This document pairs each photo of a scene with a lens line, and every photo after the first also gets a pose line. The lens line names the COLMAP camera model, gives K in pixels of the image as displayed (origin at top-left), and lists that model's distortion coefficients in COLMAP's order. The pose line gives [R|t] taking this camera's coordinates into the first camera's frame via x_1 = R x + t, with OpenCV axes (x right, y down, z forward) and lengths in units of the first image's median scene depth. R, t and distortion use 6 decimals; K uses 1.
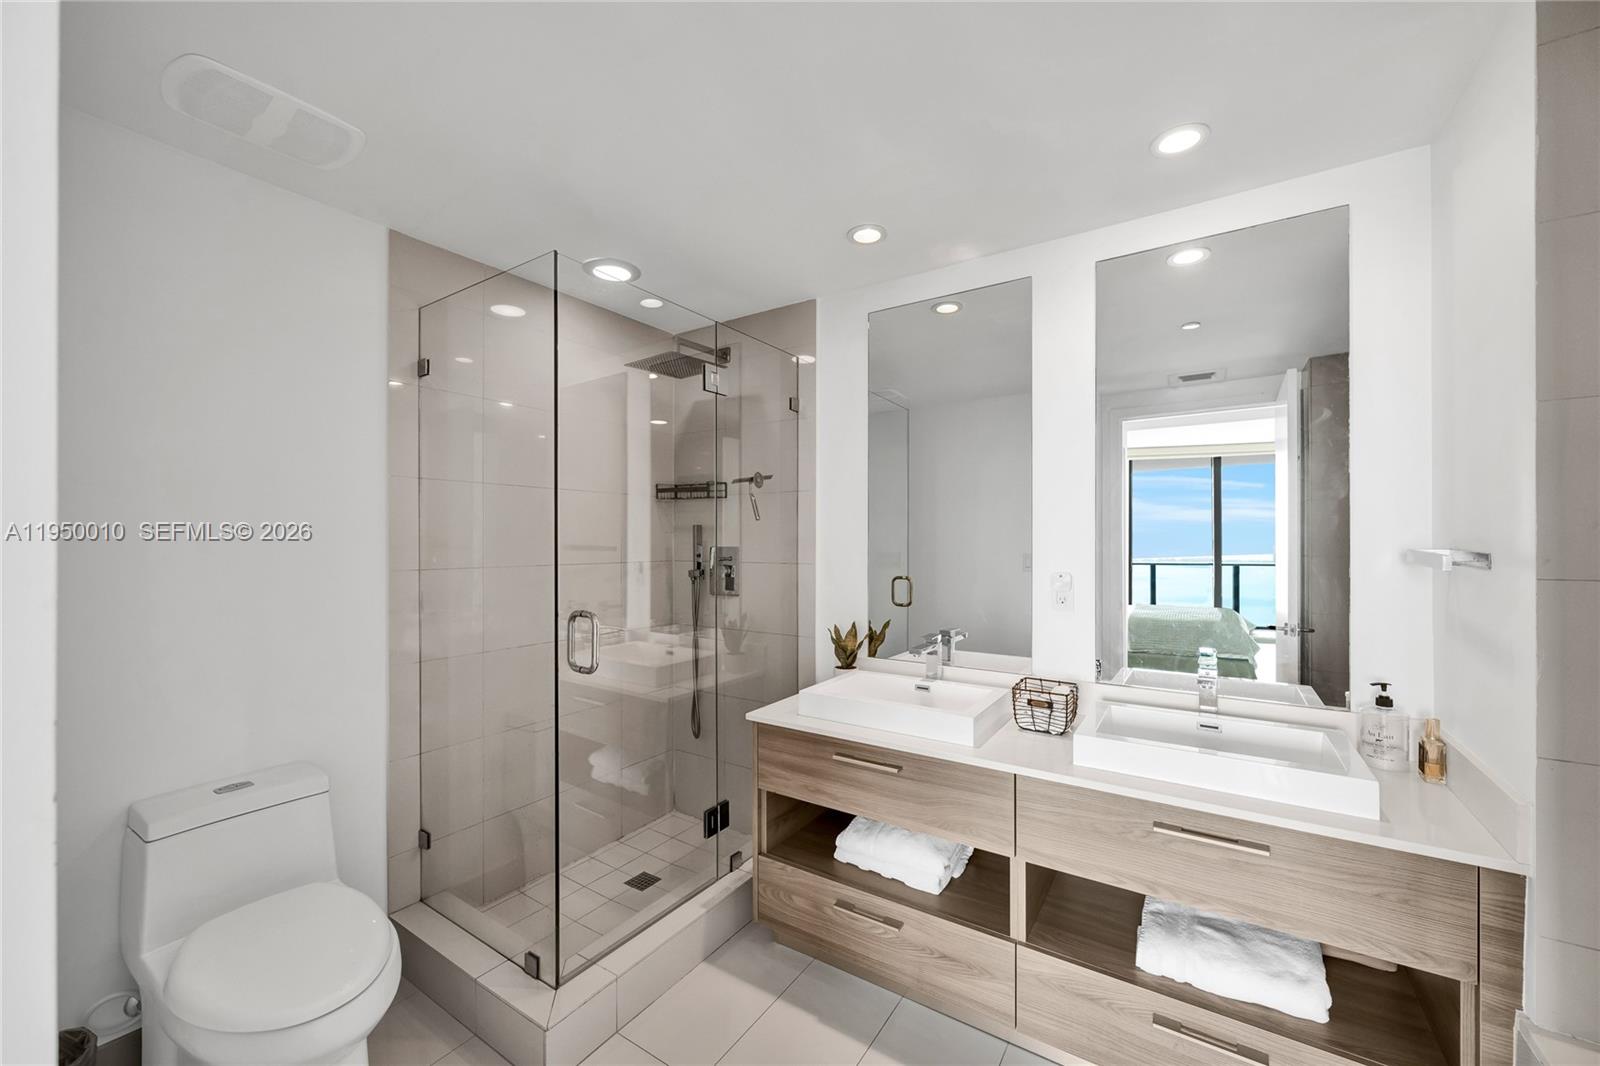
lens RADIAL K [[593.3, 0, 801.6], [0, 593.3, 534.9], [0, 0, 1]] dist [-0.002294, -0.000277]
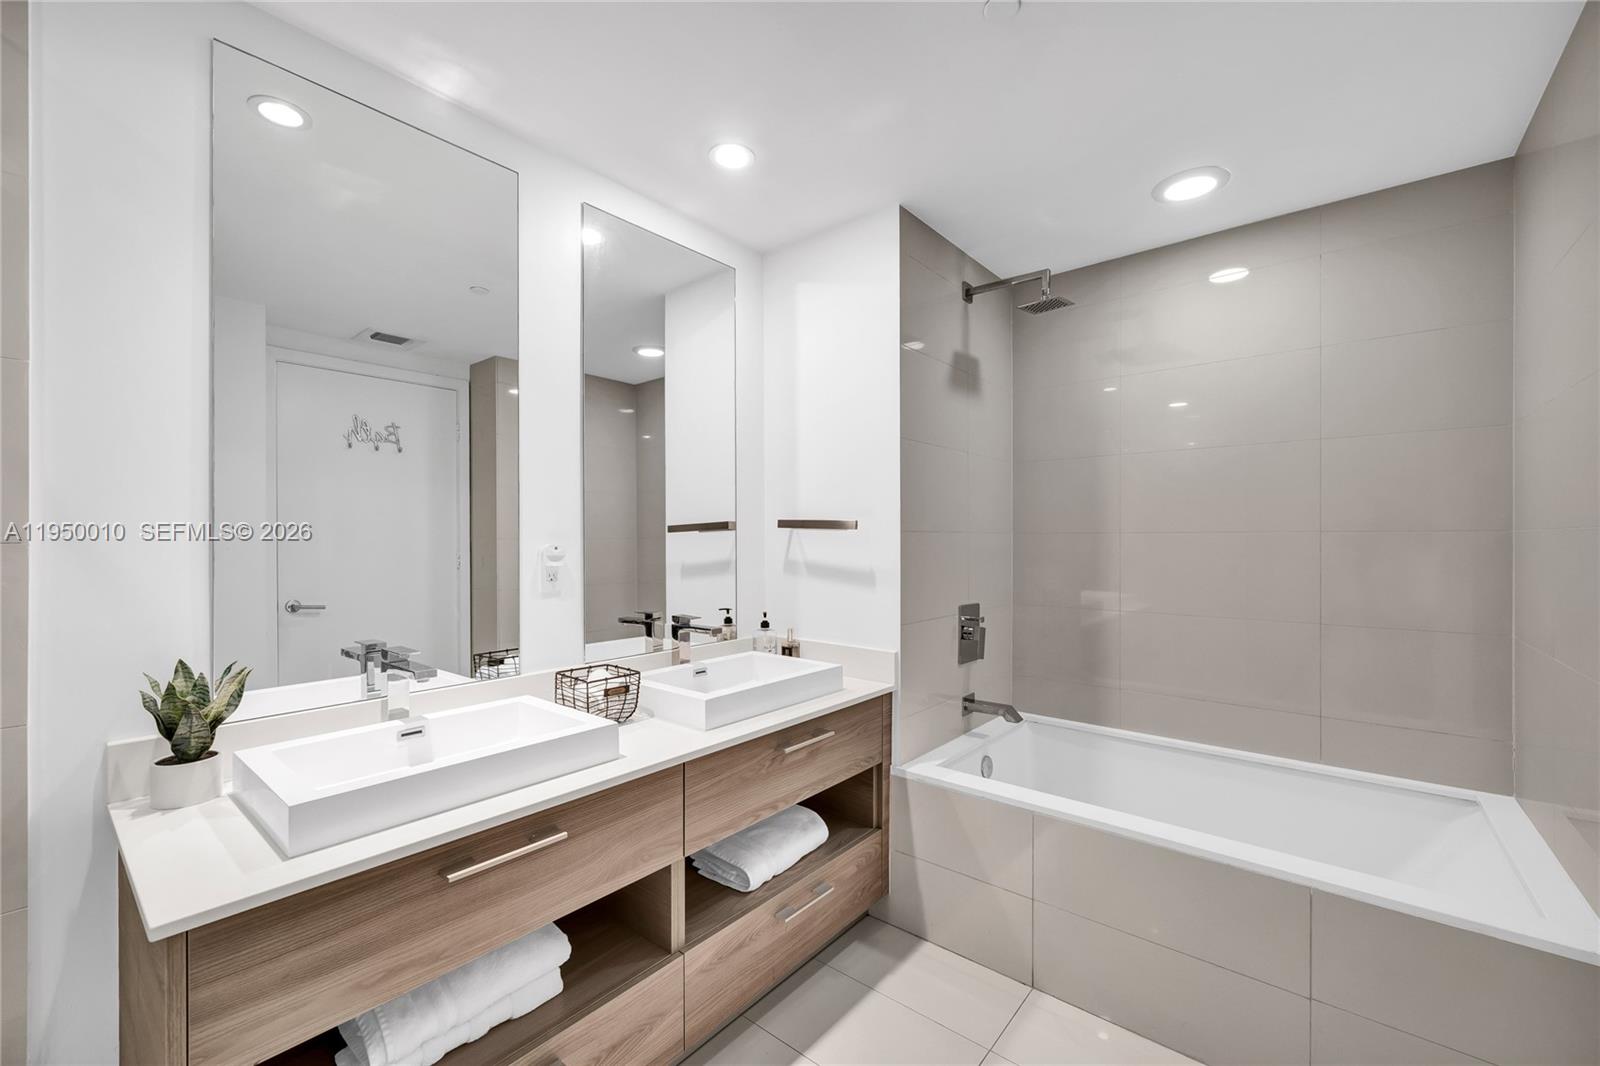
lens RADIAL K [[639.6, 0, 800.0], [0, 639.6, 533.0], [0, 0, 1]] dist [0.000195, -0.000082]
pose [[0.136550, 0.008646, 0.990595, -0.568672], [-0.015390, 0.999860, -0.006605, 0.065666], [-0.990514, -0.014343, 0.136664, 0.708368]]
